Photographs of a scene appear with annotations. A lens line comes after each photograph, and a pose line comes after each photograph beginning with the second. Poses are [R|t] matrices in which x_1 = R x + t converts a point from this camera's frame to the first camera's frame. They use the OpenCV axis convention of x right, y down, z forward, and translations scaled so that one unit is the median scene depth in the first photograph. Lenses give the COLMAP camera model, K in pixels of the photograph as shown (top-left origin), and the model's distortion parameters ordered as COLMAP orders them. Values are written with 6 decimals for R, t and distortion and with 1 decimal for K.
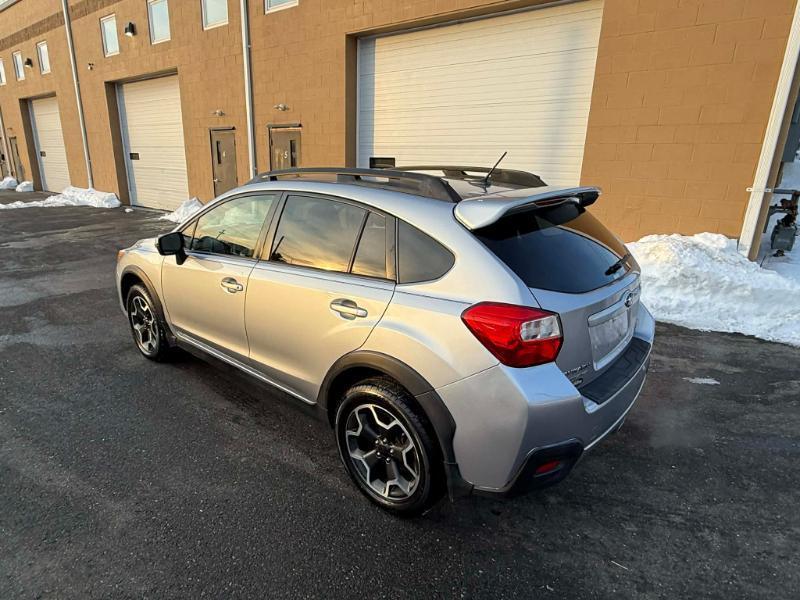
lens RADIAL K [[480.7, 0, 394.8], [0, 480.7, 298.5], [0, 0, 1]] dist [0.010880, -0.003779]
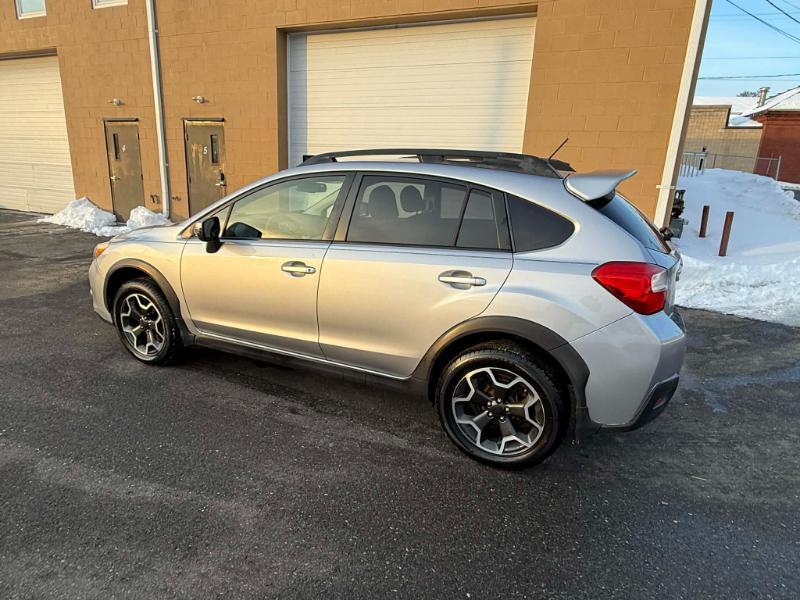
lens RADIAL K [[480.7, 0, 401.4], [0, 480.7, 299.1], [0, 0, 1]] dist [0.010880, -0.003779]
pose [[0.962996, -0.051339, 0.264582, -0.361717], [0.054759, 0.998484, -0.005561, 0.045292], [-0.263895, 0.019844, 0.964347, 0.013216]]
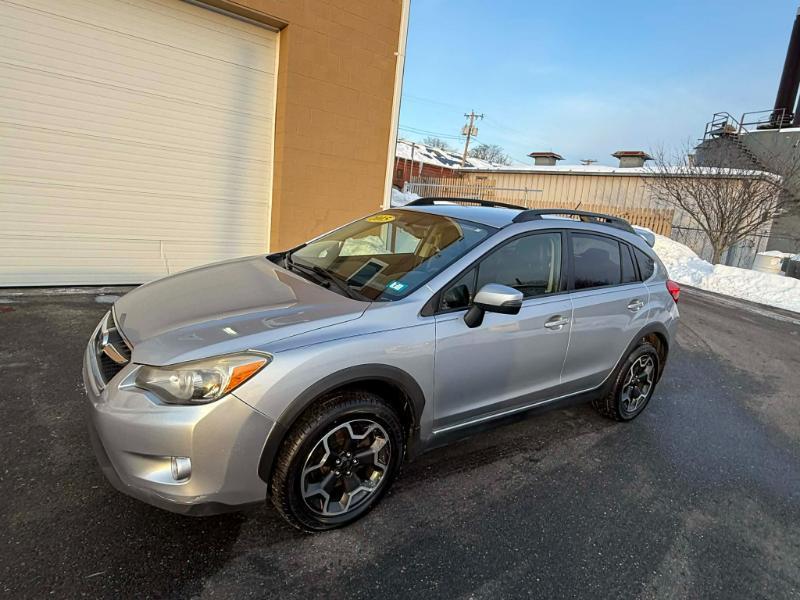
lens RADIAL K [[469.1, 0, 404.4], [0, 469.1, 300.8], [0, 0, 1]] dist [-0.001126, 0.000830]
pose [[0.209353, -0.197371, 0.957714, -1.223001], [0.171102, 0.971701, 0.162851, -0.261283], [-0.962754, 0.129773, 0.237199, 0.973930]]
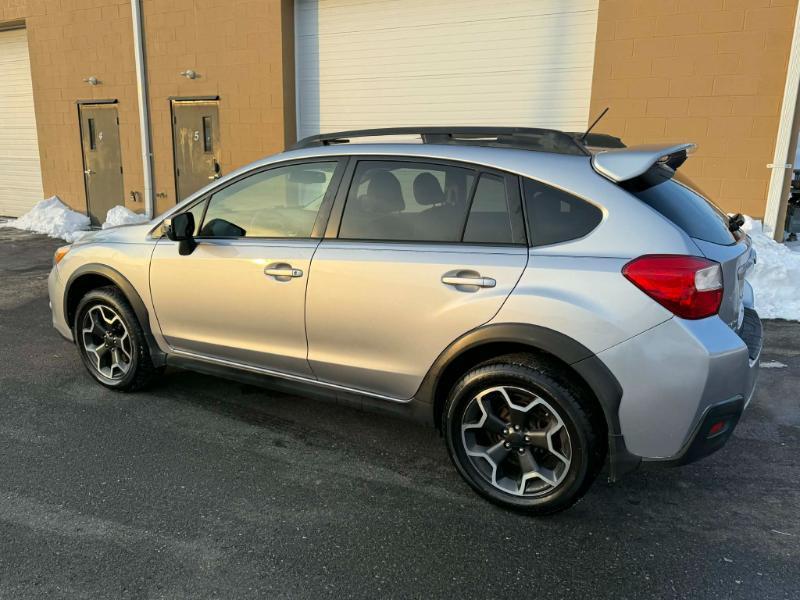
lens RADIAL K [[627.1, 0, 405.0], [0, 627.1, 295.5], [0, 0, 1]] dist [0.070516, -0.074970]
pose [[0.980962, -0.047448, 0.188317, -0.306777], [0.058511, 0.996845, -0.053630, 0.074789], [-0.185178, 0.063628, 0.980643, -0.075326]]
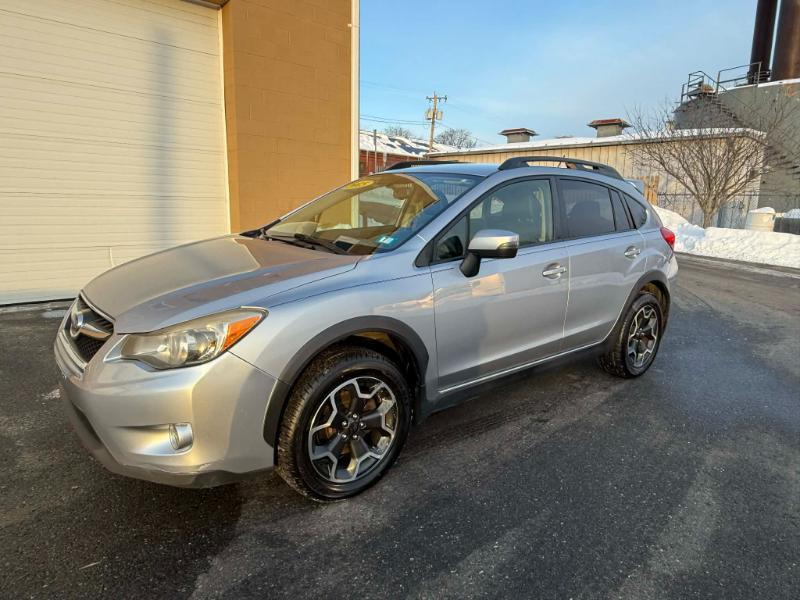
lens RADIAL K [[517.5, 0, 404.8], [0, 517.5, 299.4], [0, 0, 1]] dist [-0.004072, 0.006259]
pose [[0.142388, -0.198790, 0.969643, -1.278203], [0.253792, 0.954208, 0.158357, -0.195431], [-0.956721, 0.223540, 0.186320, 1.008002]]
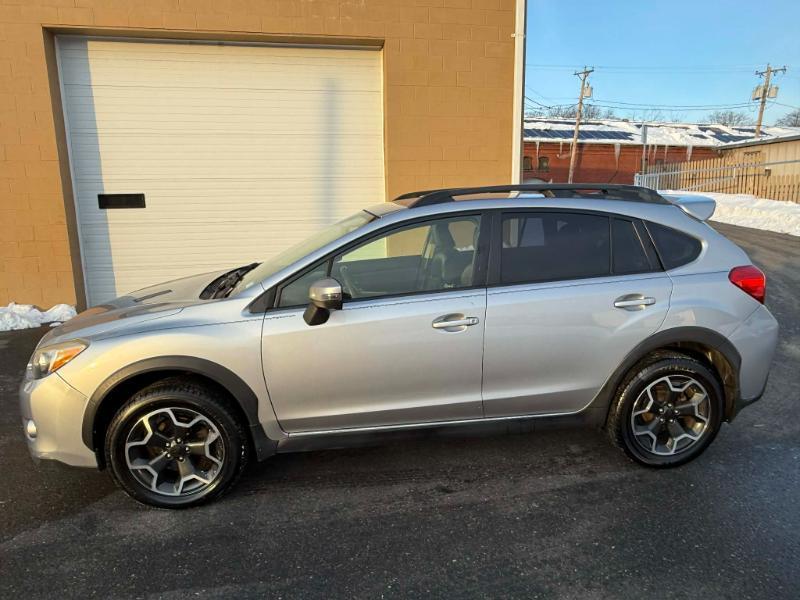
lens RADIAL K [[517.5, 0, 404.6], [0, 517.5, 305.1], [0, 0, 1]] dist [-0.004072, 0.006259]
pose [[0.658187, -0.174153, 0.732435, -0.957219], [0.235573, 0.971664, 0.019342, -0.086661], [-0.715049, 0.159811, 0.680562, 0.401489]]
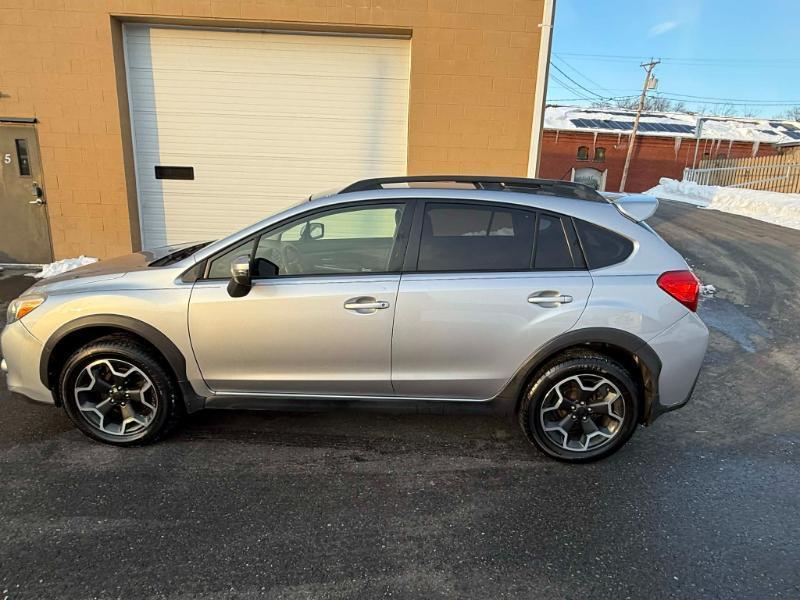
lens RADIAL K [[469.1, 0, 405.3], [0, 469.1, 303.7], [0, 0, 1]] dist [-0.001126, 0.000830]
pose [[0.758351, -0.156964, 0.632666, -0.755395], [0.164051, 0.985293, 0.047810, -0.054195], [-0.630865, 0.067533, 0.772948, 0.258622]]
